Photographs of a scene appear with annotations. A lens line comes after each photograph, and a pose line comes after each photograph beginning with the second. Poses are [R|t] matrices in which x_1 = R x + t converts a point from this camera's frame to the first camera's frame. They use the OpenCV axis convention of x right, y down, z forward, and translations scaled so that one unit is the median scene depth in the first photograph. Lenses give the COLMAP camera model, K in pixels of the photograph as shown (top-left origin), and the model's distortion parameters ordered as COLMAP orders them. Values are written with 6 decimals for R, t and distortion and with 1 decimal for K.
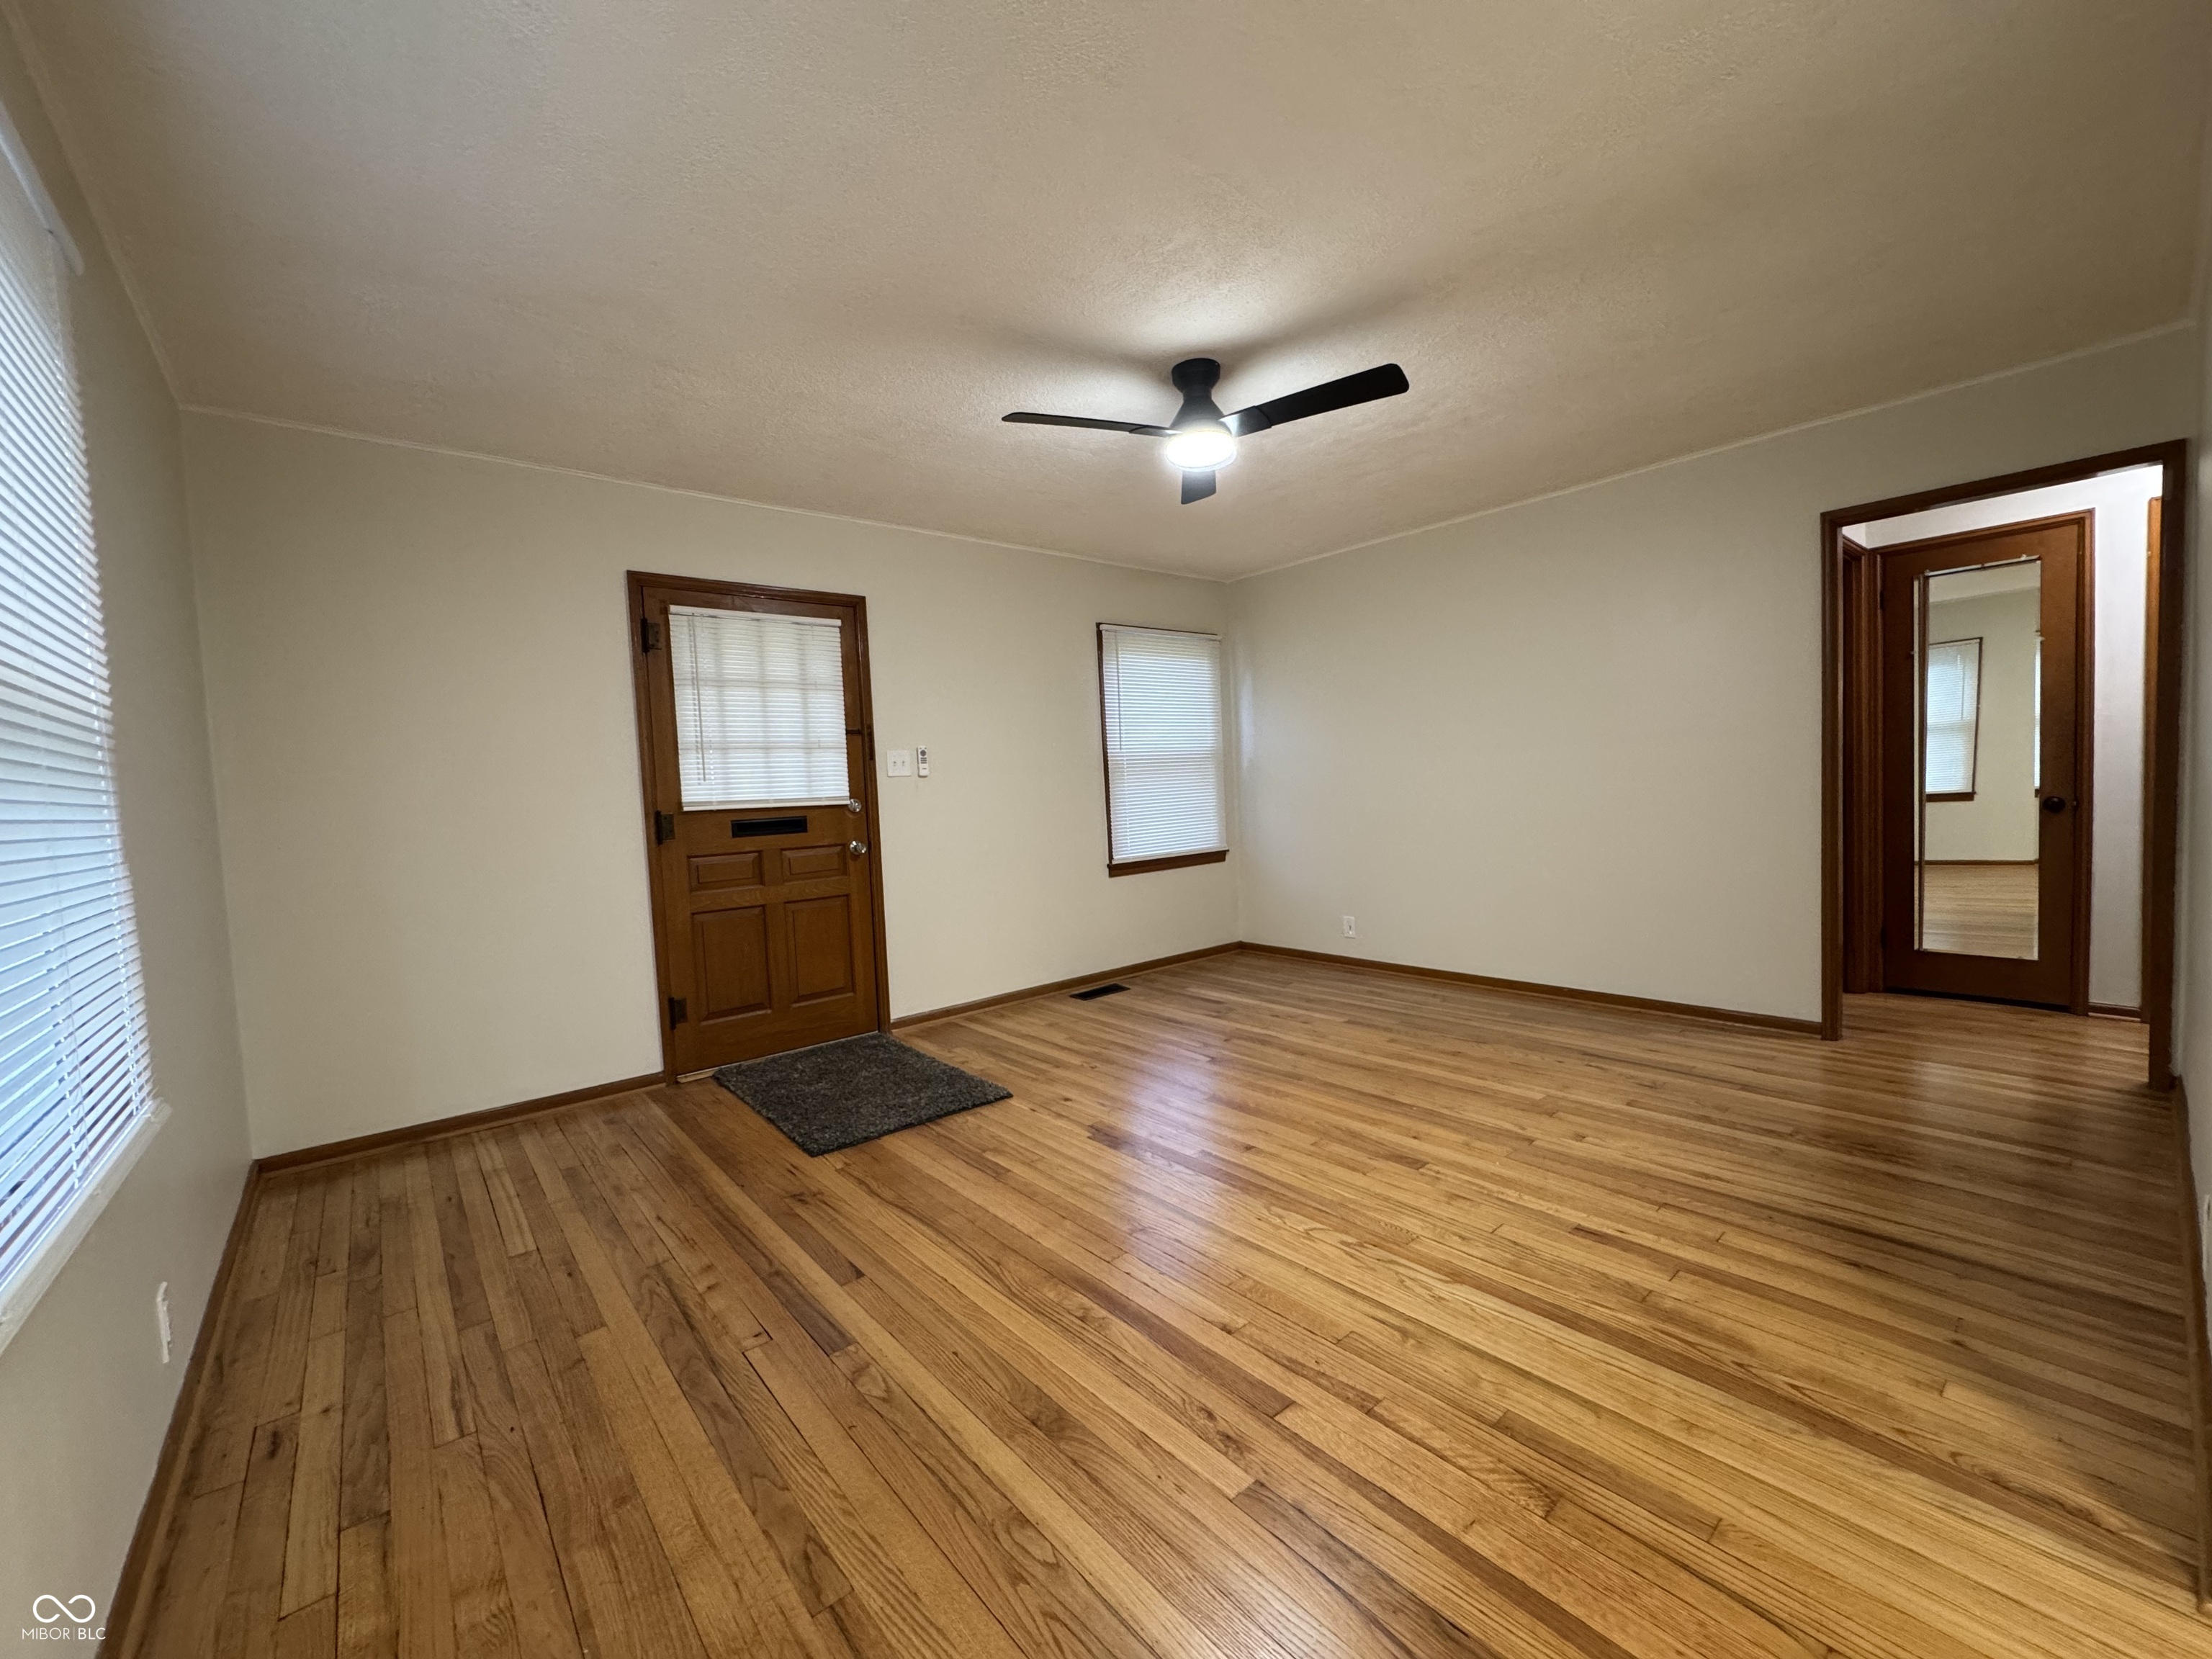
lens RADIAL K [[882.4, 0, 1109.8], [0, 882.4, 829.6], [0, 0, 1]] dist [0.000391, 0.000360]
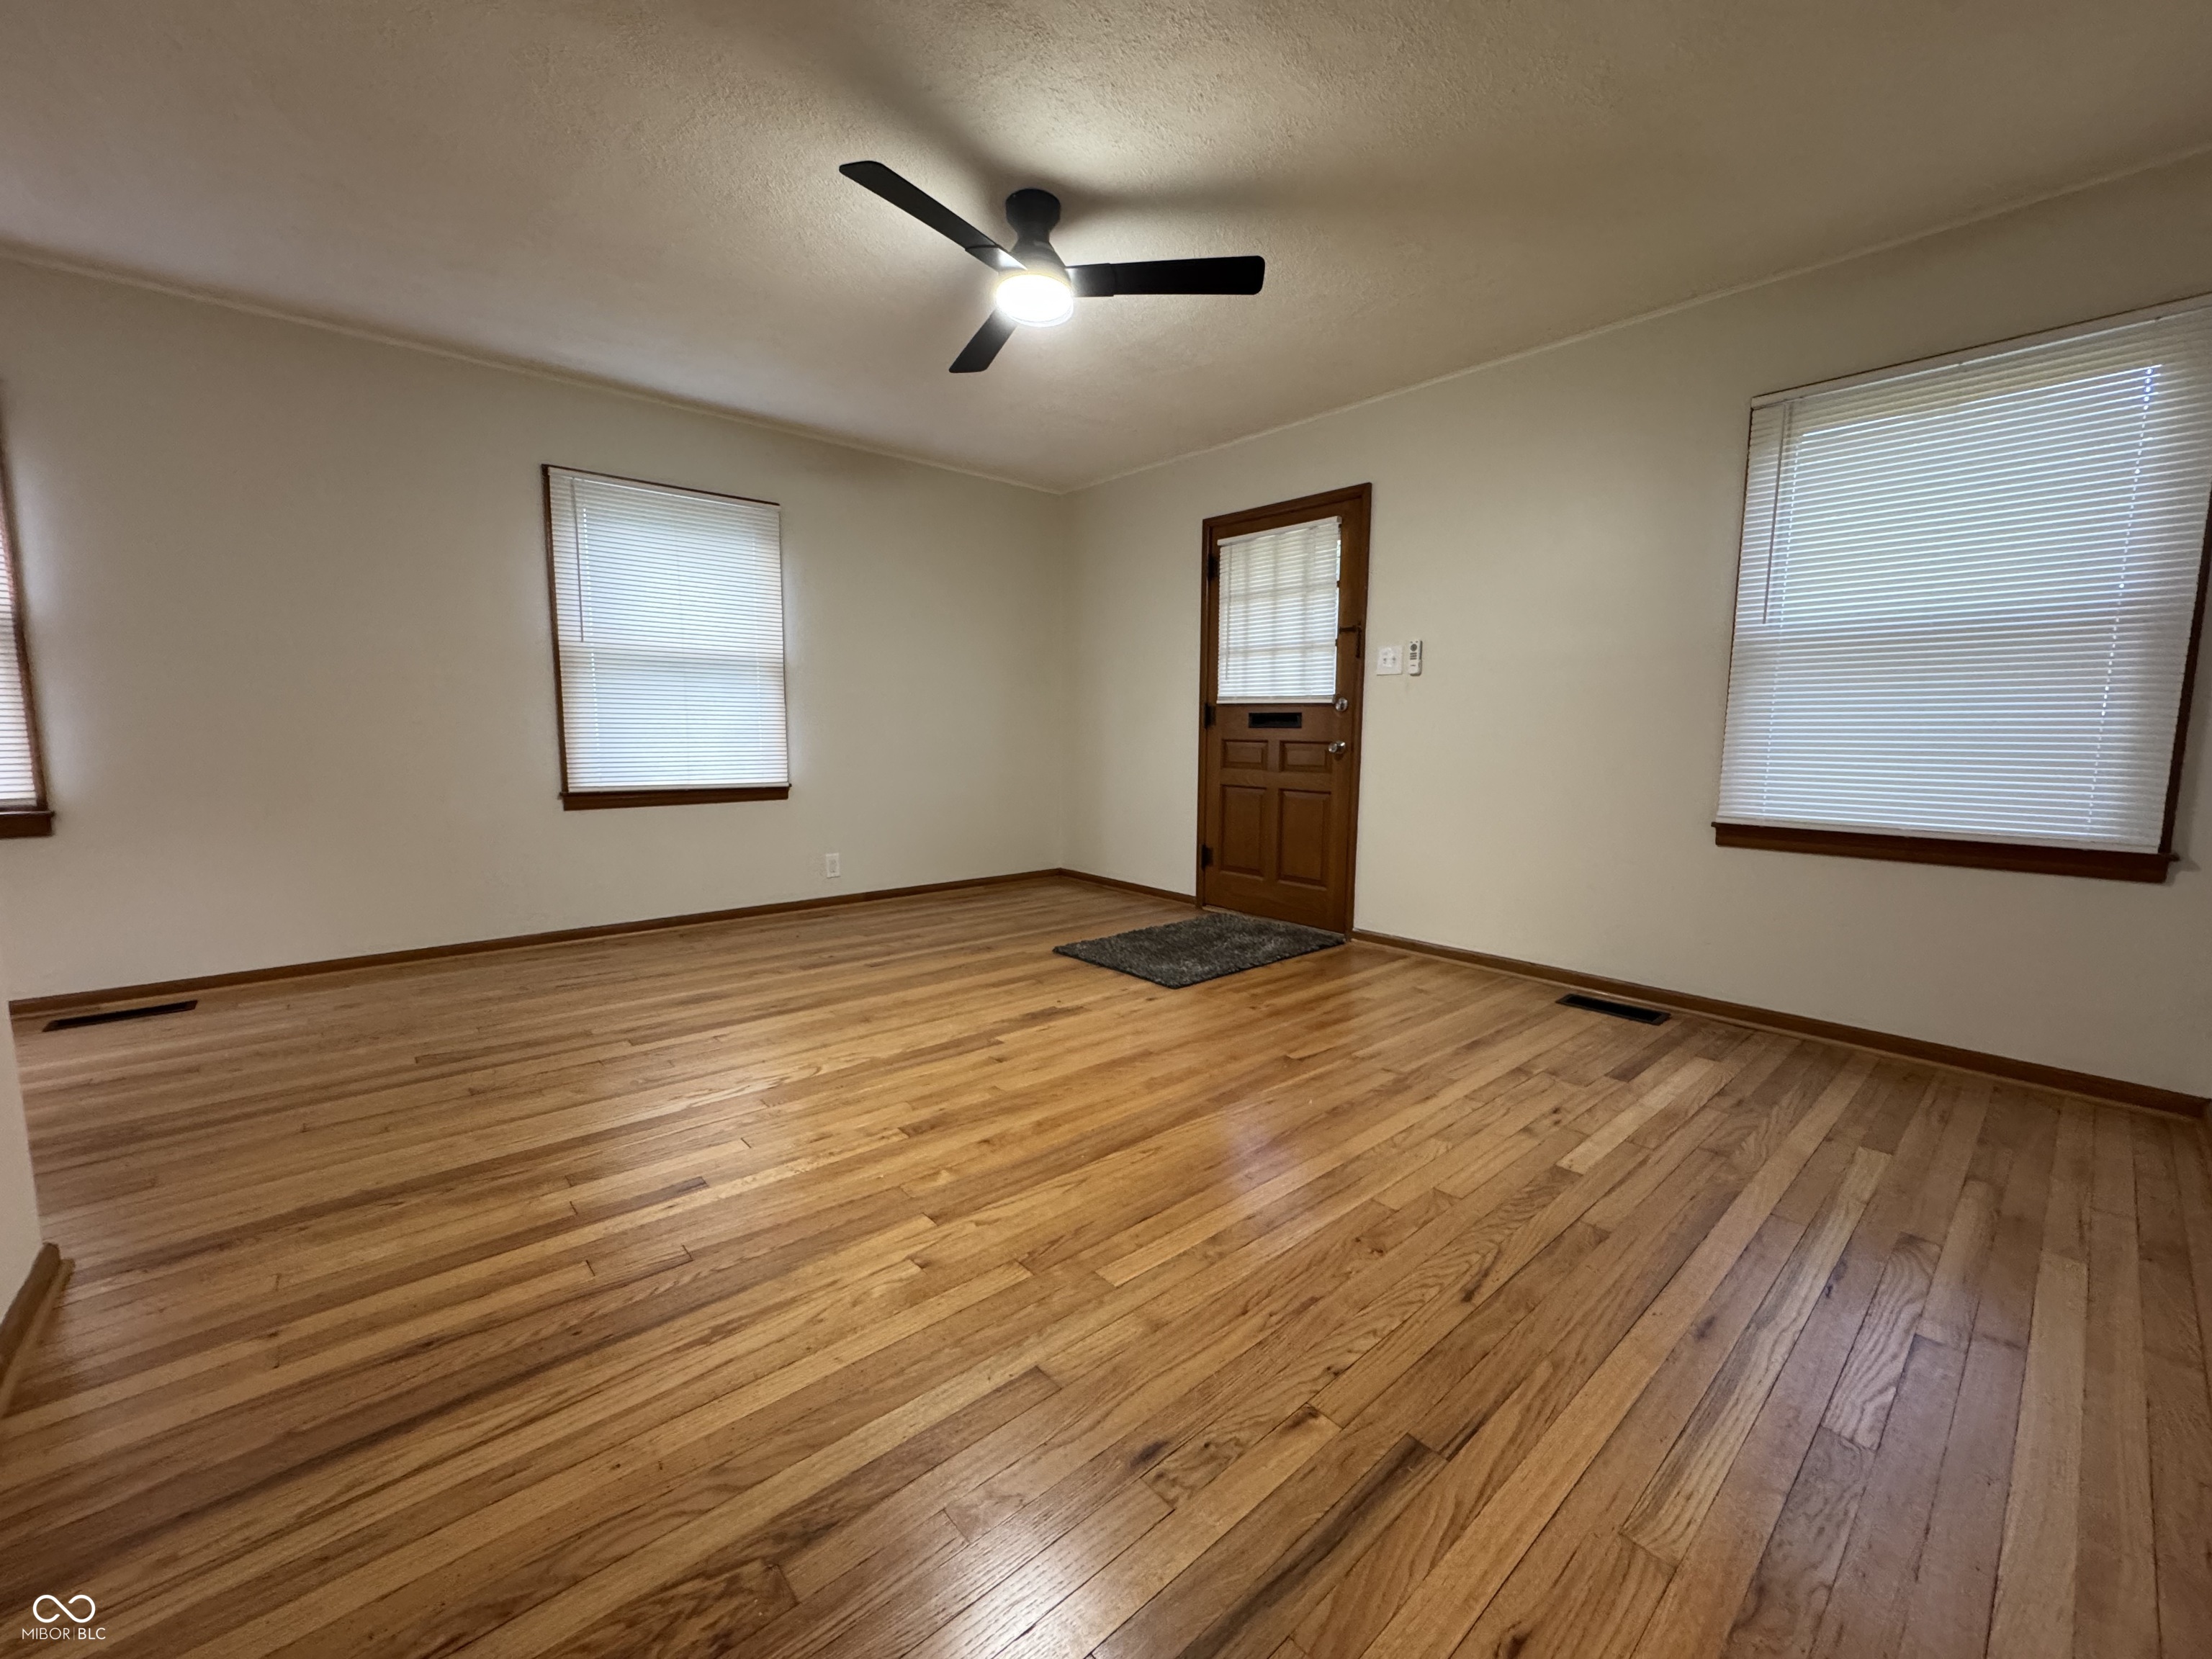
lens RADIAL K [[882.4, 0, 1108.6], [0, 882.4, 828.6], [0, 0, 1]] dist [0.000391, 0.000360]
pose [[0.019180, 0.160124, -0.986911, 0.995689], [-0.060269, 0.985482, 0.158721, -0.044137], [0.997998, 0.056436, 0.028552, 1.003236]]
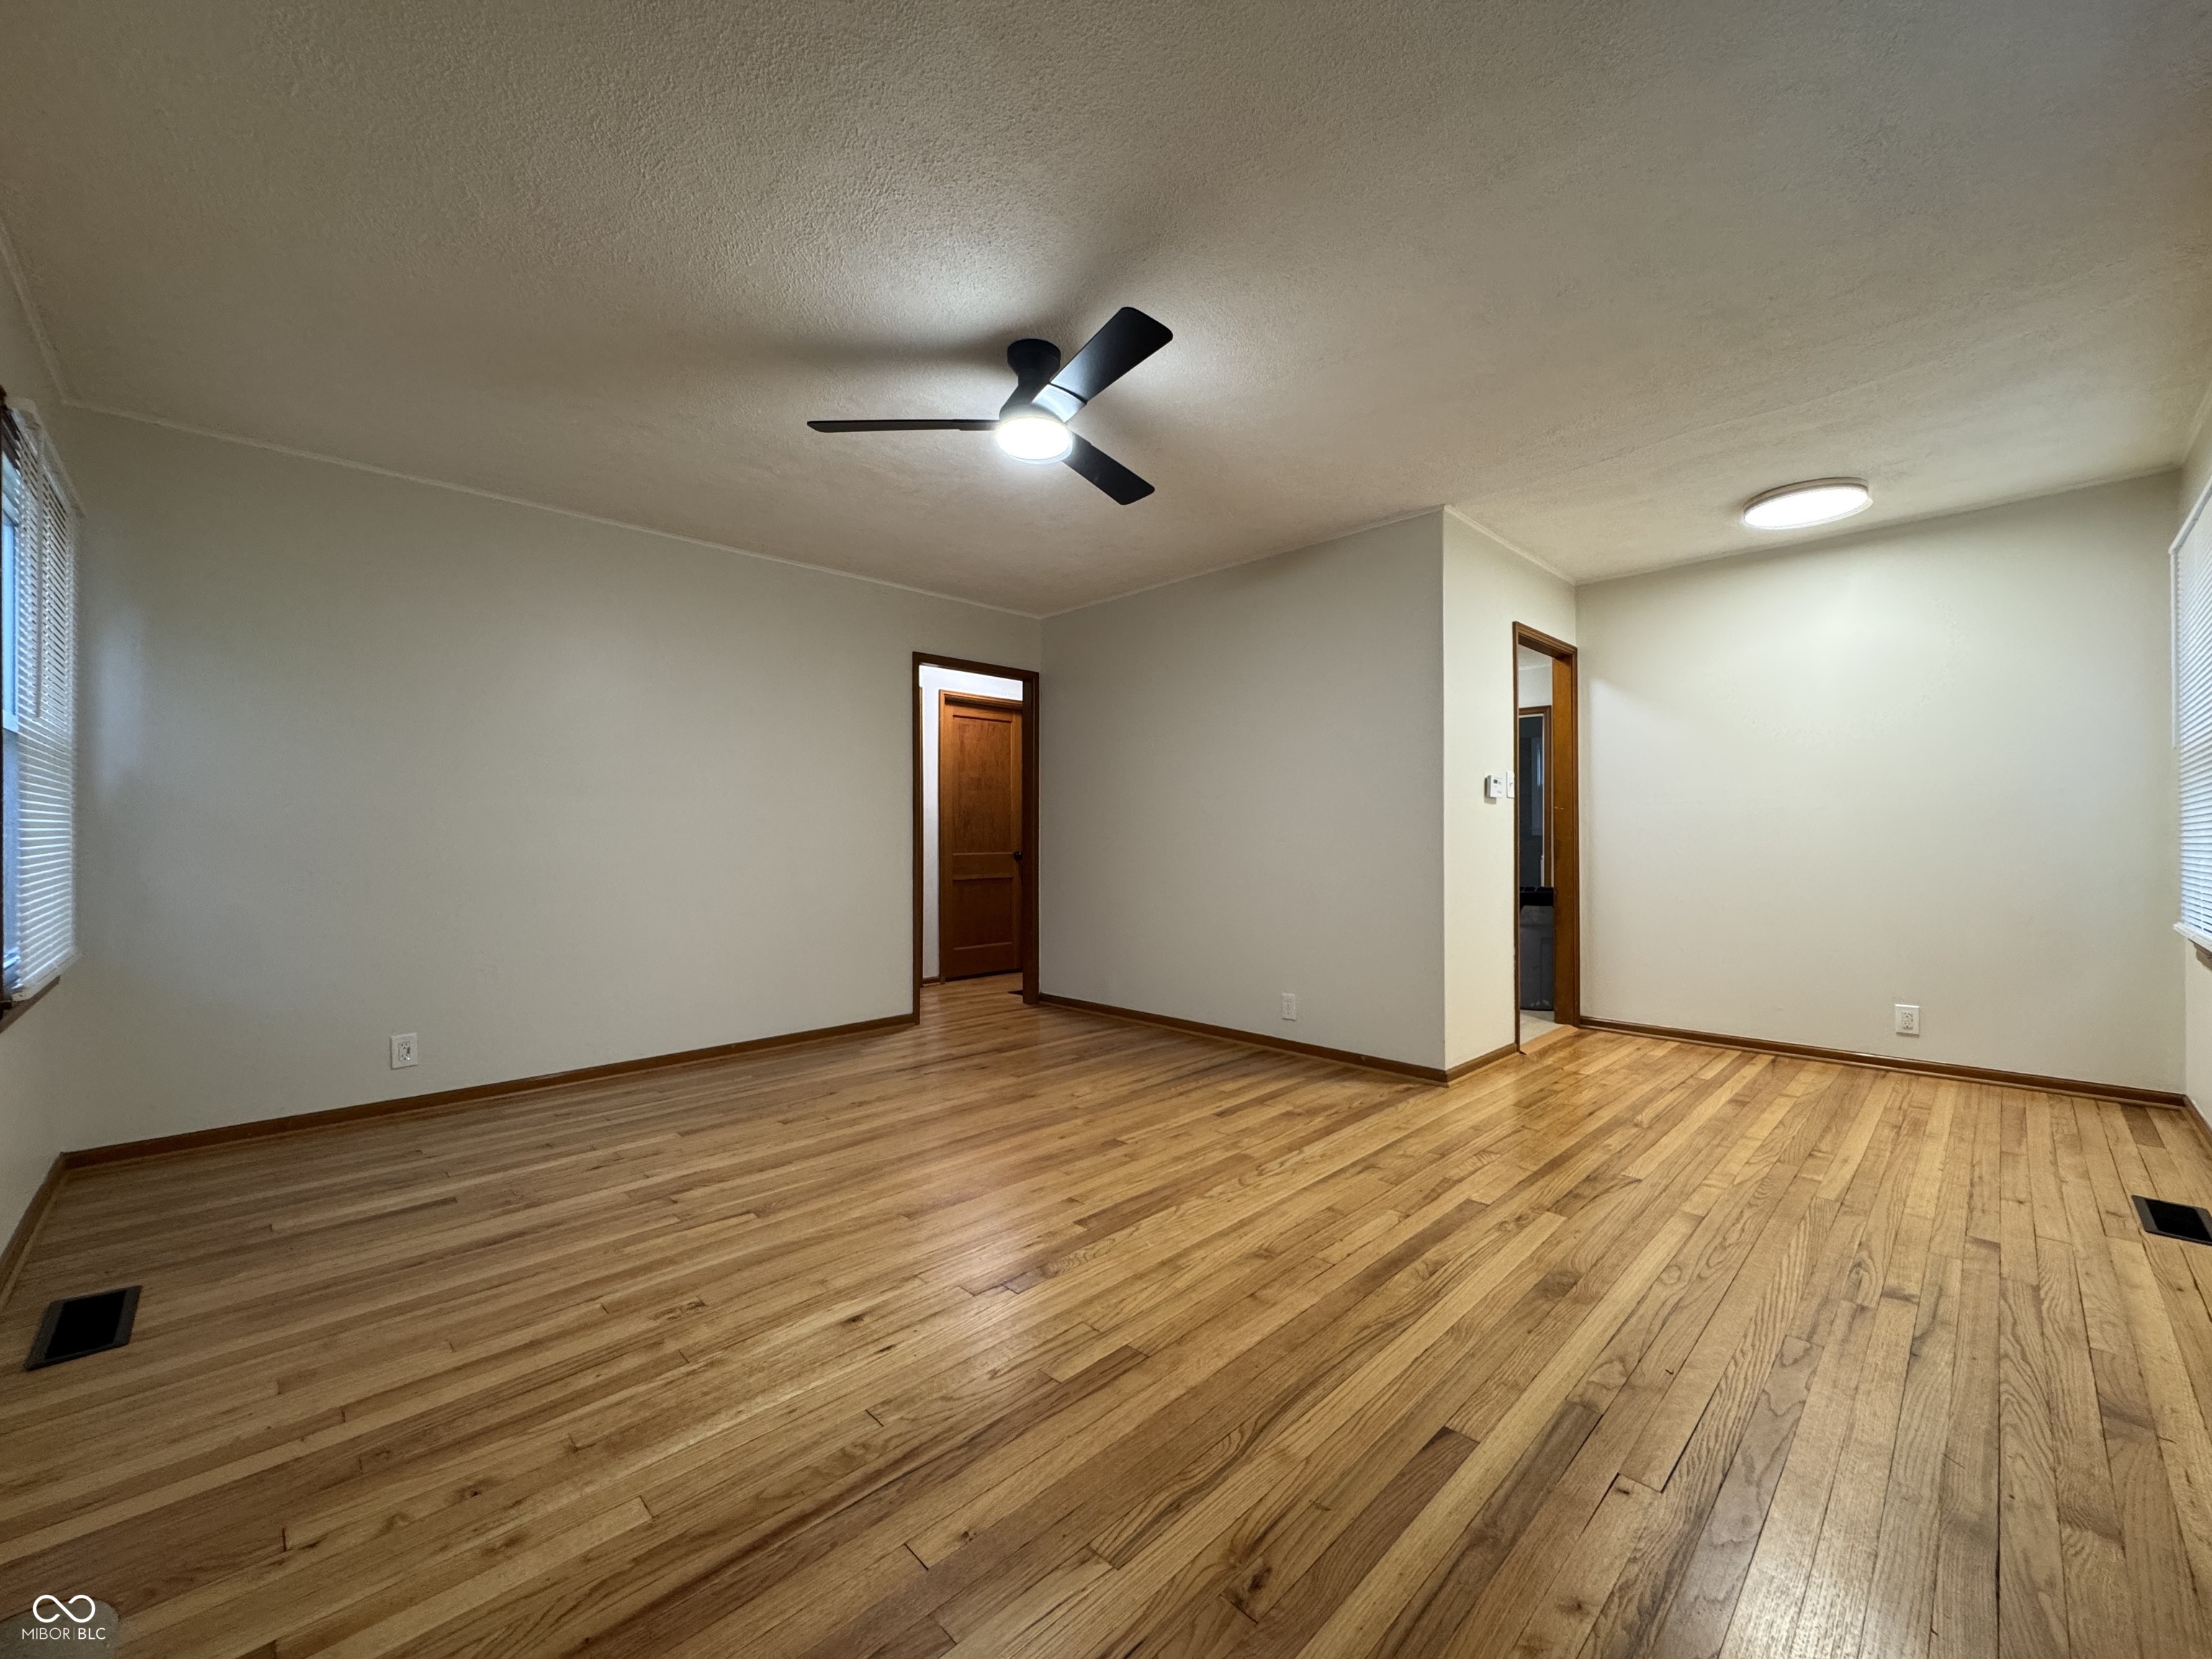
lens RADIAL K [[882.4, 0, 1108.3], [0, 882.4, 830.6], [0, 0, 1]] dist [0.000391, 0.000360]
pose [[-0.073699, 0.050608, 0.995996, -0.733247], [0.056800, 0.997303, -0.046472, 0.017544], [-0.995662, 0.053148, -0.076375, 0.942204]]
